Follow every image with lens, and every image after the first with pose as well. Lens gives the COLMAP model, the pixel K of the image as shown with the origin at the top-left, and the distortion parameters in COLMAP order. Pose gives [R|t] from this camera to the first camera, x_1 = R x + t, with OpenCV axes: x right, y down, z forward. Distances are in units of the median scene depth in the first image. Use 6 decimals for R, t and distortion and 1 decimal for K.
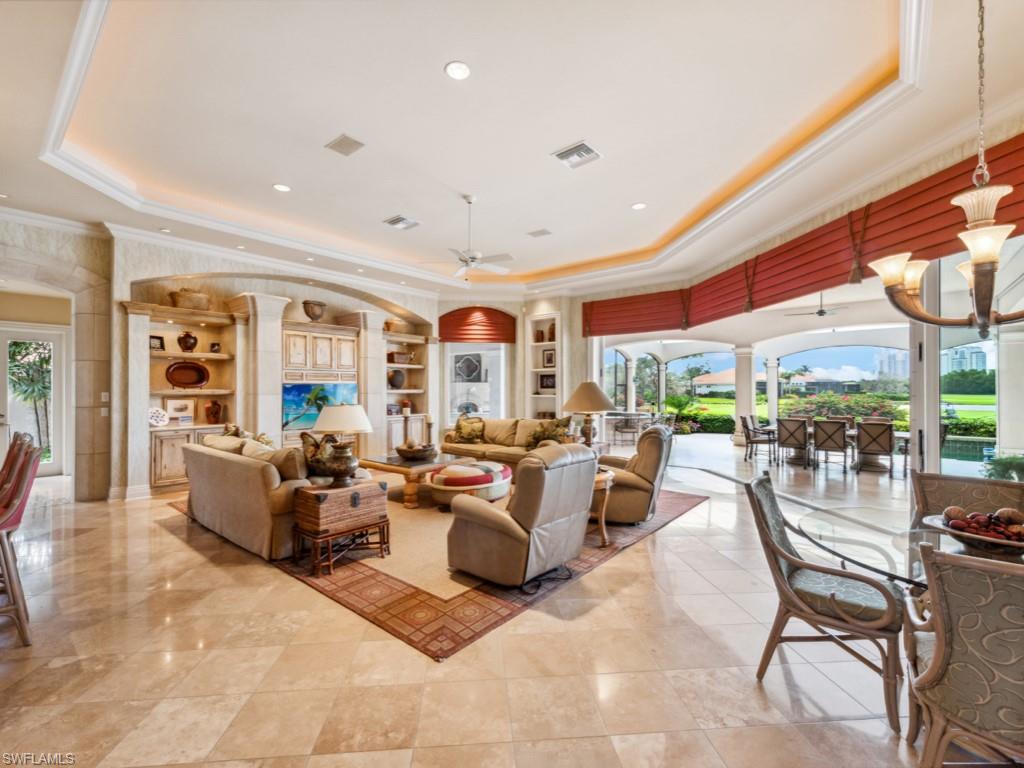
lens RADIAL K [[449.7, 0, 507.4], [0, 449.7, 386.5], [0, 0, 1]] dist [0.015708, -0.004189]
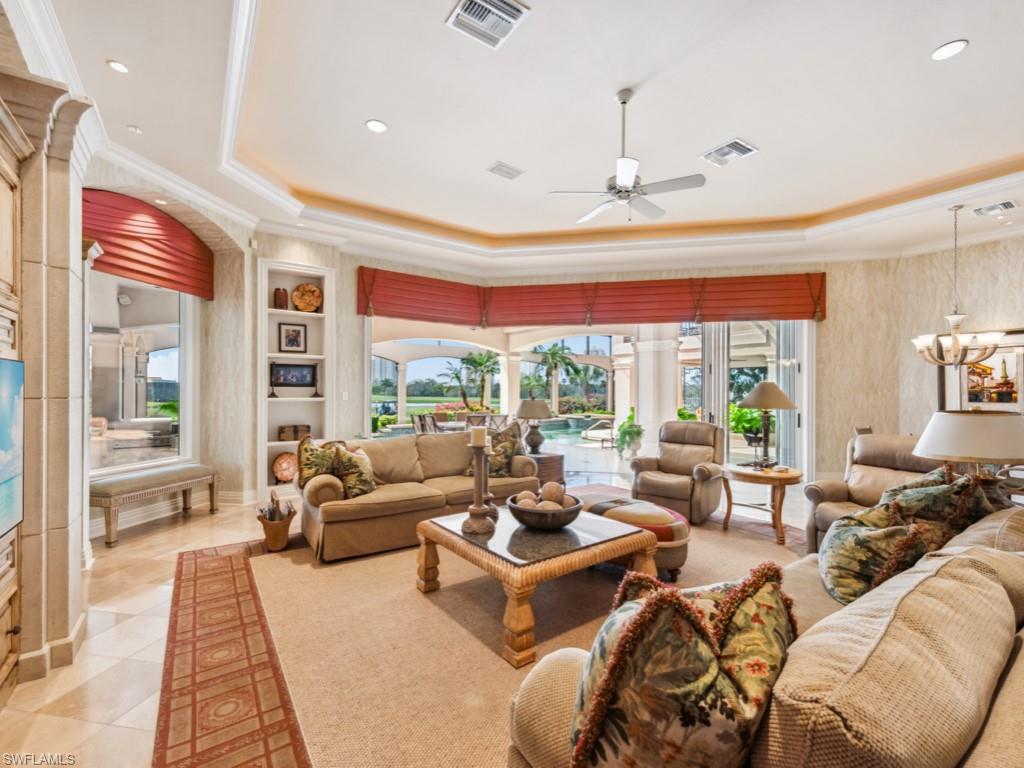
lens RADIAL K [[449.7, 0, 512.4], [0, 449.7, 386.4], [0, 0, 1]] dist [0.015708, -0.004189]
pose [[0.249018, 0.011267, 0.968433, -0.426137], [-0.006773, 0.999928, -0.009892, 0.007658], [-0.968475, -0.004096, 0.249076, 0.553764]]
